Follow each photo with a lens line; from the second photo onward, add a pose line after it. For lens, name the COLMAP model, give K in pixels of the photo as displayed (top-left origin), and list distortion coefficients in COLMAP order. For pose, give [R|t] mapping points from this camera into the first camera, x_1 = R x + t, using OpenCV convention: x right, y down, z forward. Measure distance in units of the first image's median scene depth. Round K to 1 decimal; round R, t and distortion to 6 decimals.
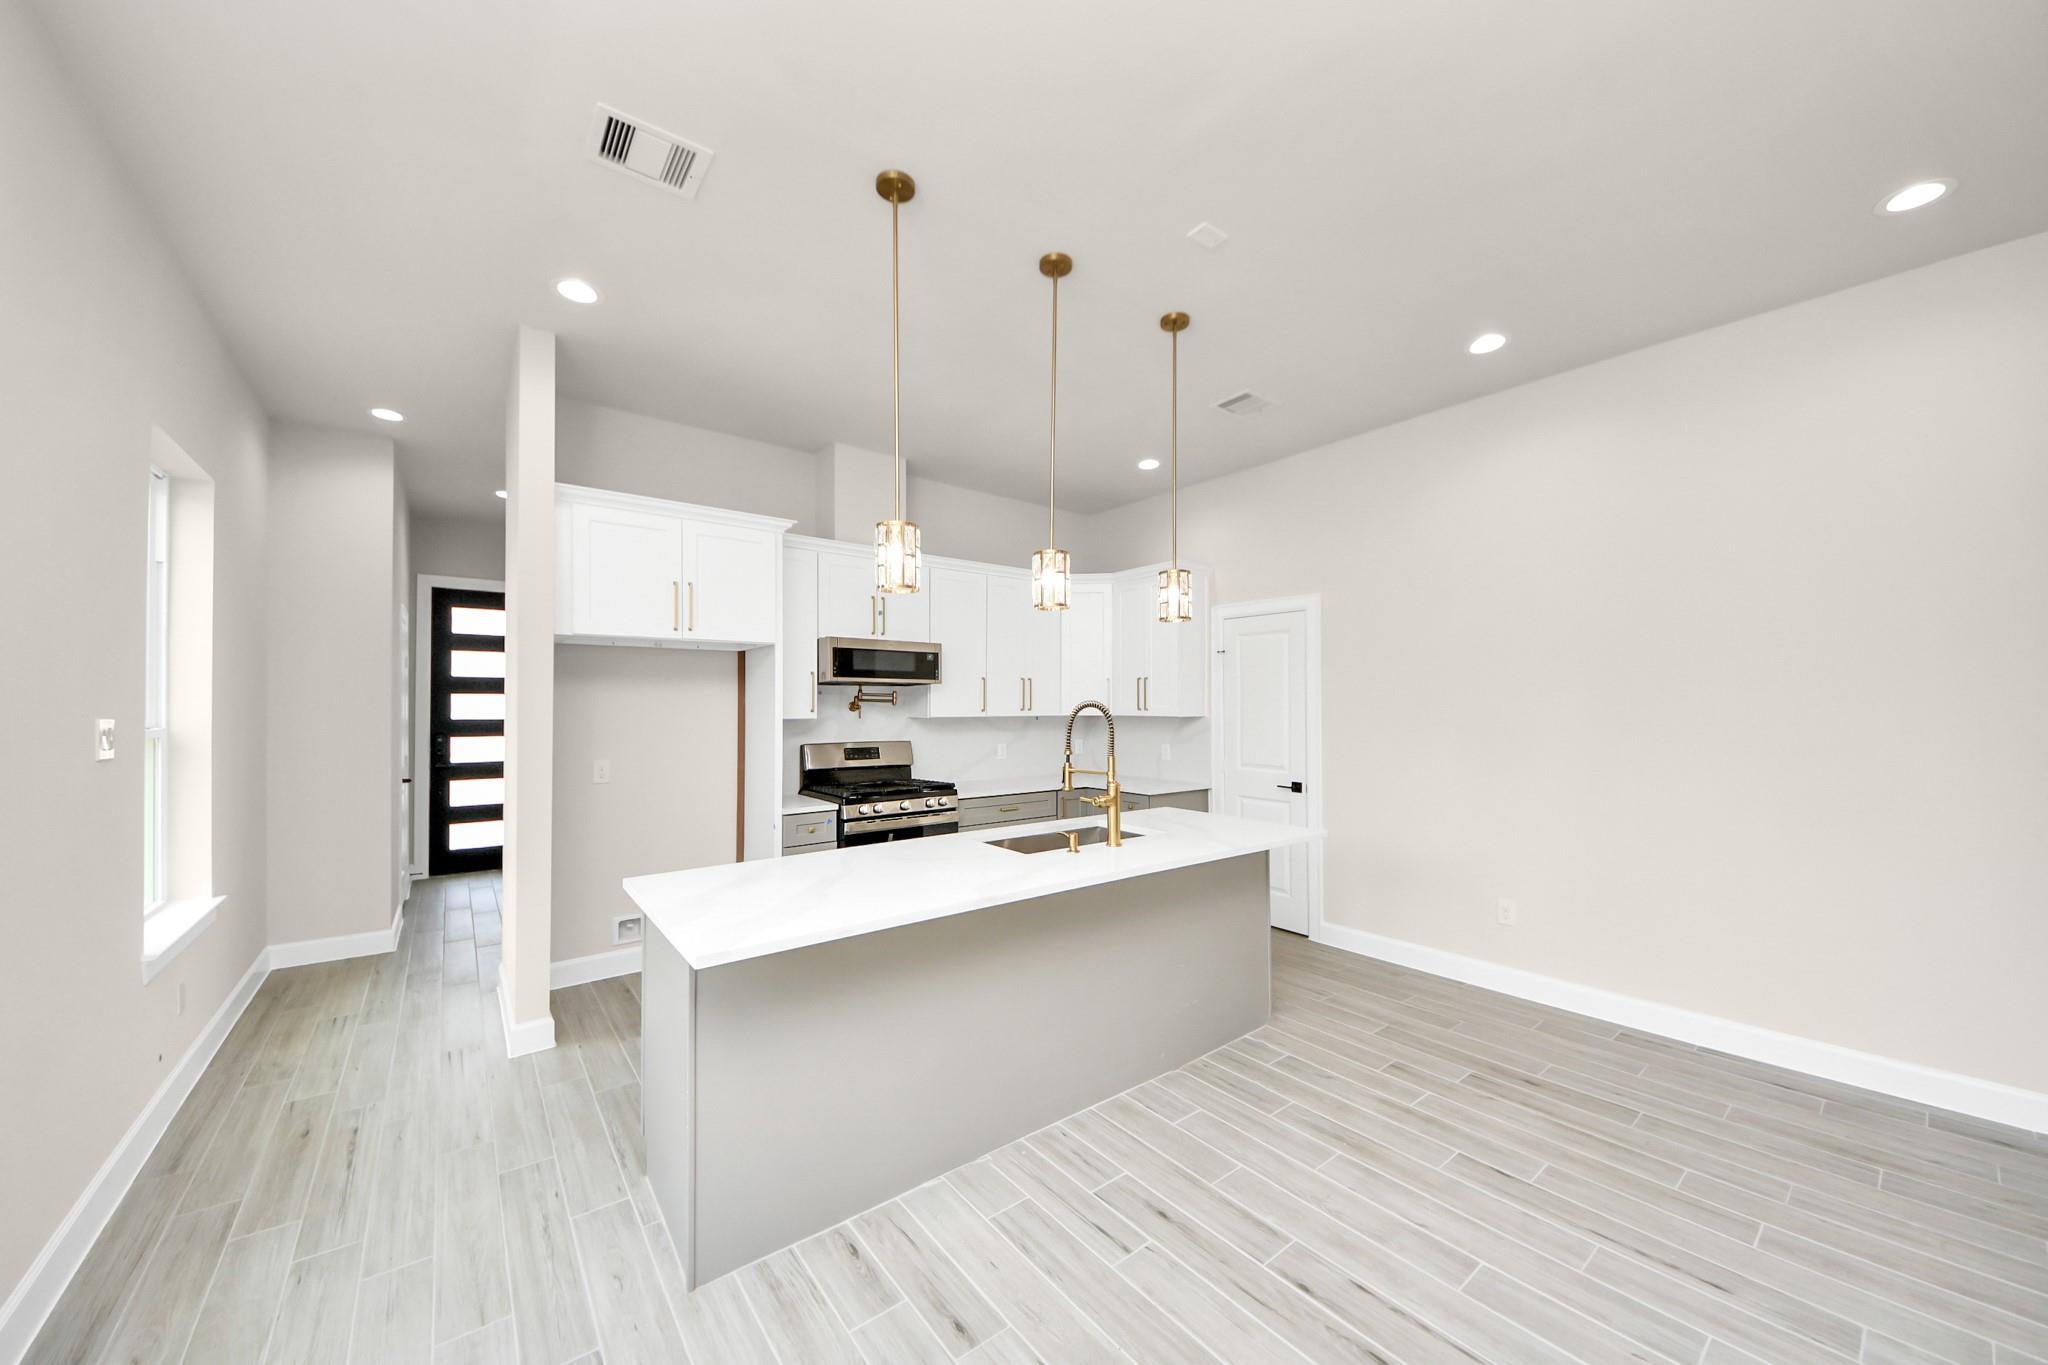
lens RADIAL K [[727.9, 0, 1018.9], [0, 727.9, 696.3], [0, 0, 1]] dist [0.001871, -0.000782]
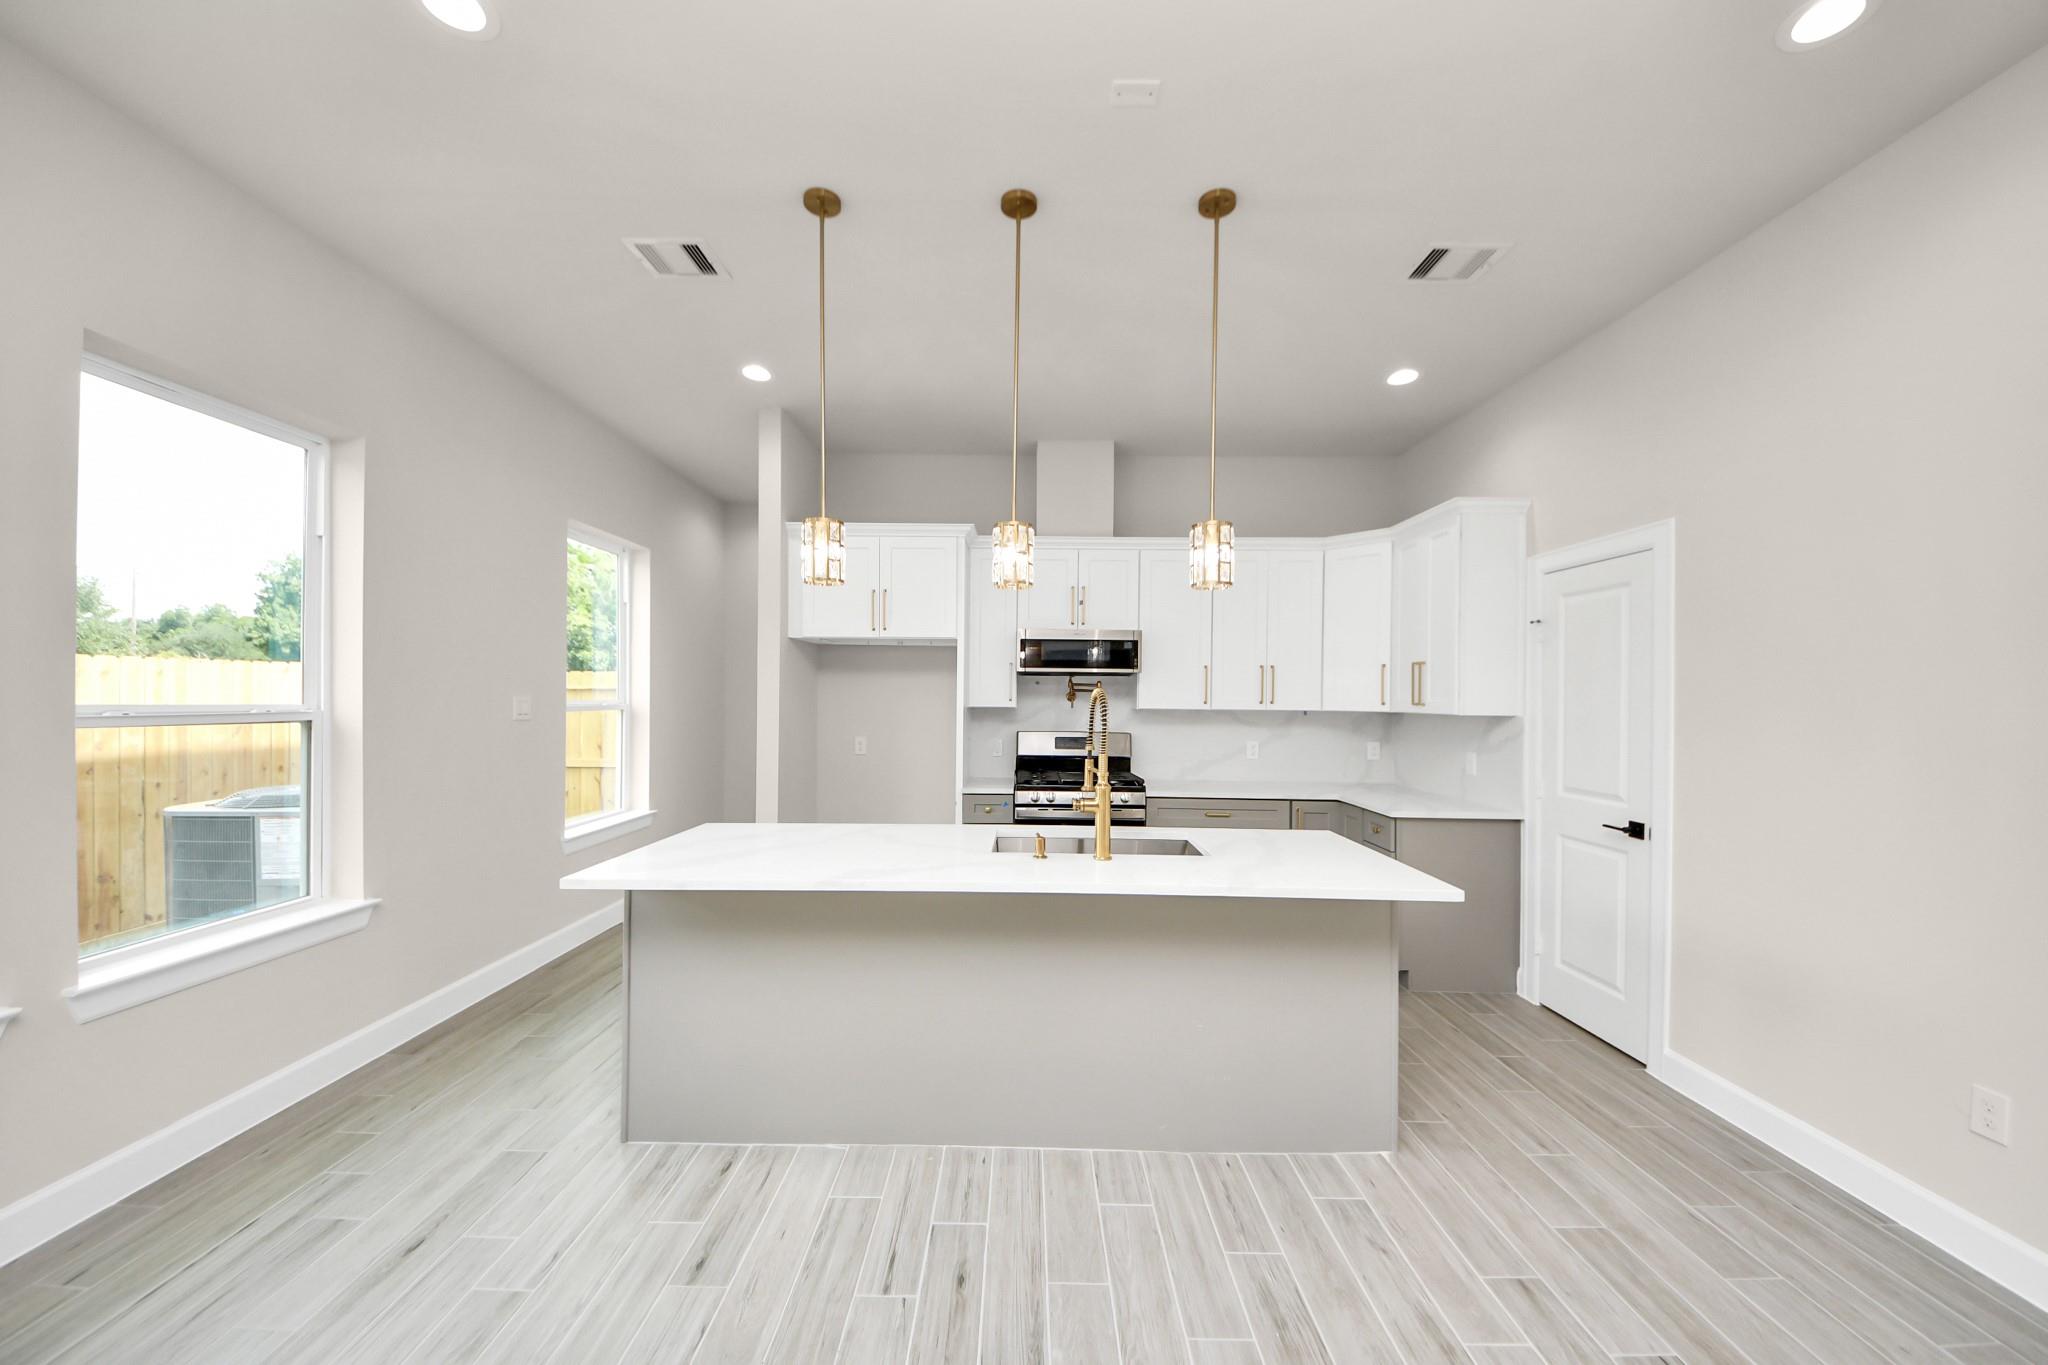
lens RADIAL K [[727.9, 0, 1022.6], [0, 727.9, 695.9], [0, 0, 1]] dist [0.001871, -0.000782]
pose [[0.786238, 0.007367, -0.617879, 0.396877], [-0.003307, 0.999965, 0.007715, 0.005729], [0.617914, -0.004022, 0.786235, 0.186344]]
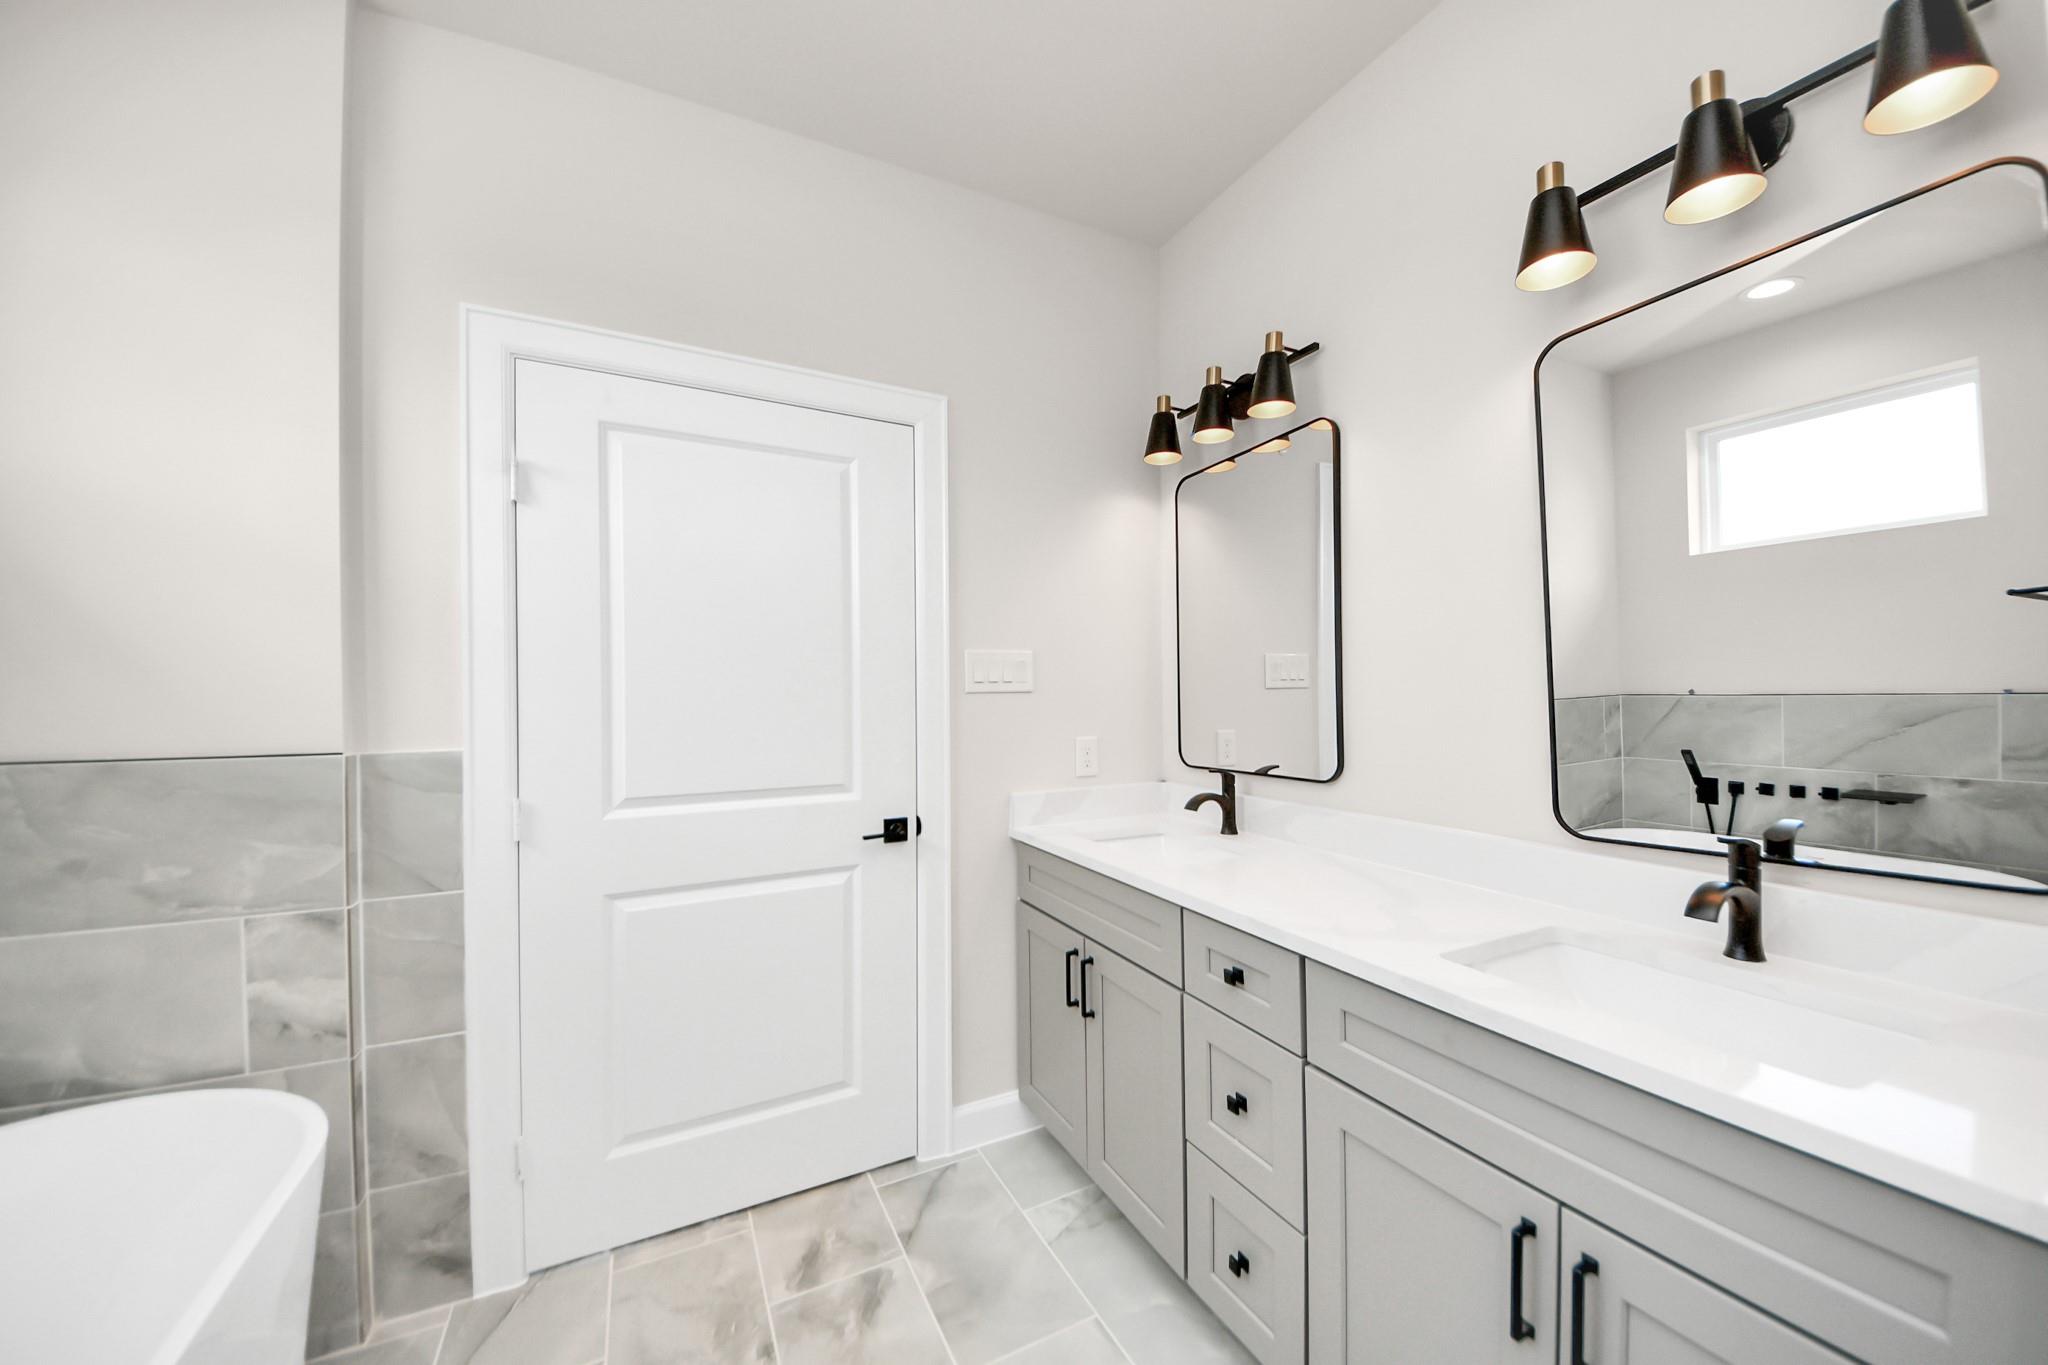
lens RADIAL K [[727.9, 0, 1025.6], [0, 727.9, 685.5], [0, 0, 1]] dist [0.001871, -0.000782]
pose [[0.185496, -0.007401, 0.982617, -0.030057], [-0.000317, 0.999971, 0.007592, 0.041053], [-0.982645, -0.001720, 0.185489, 0.947567]]
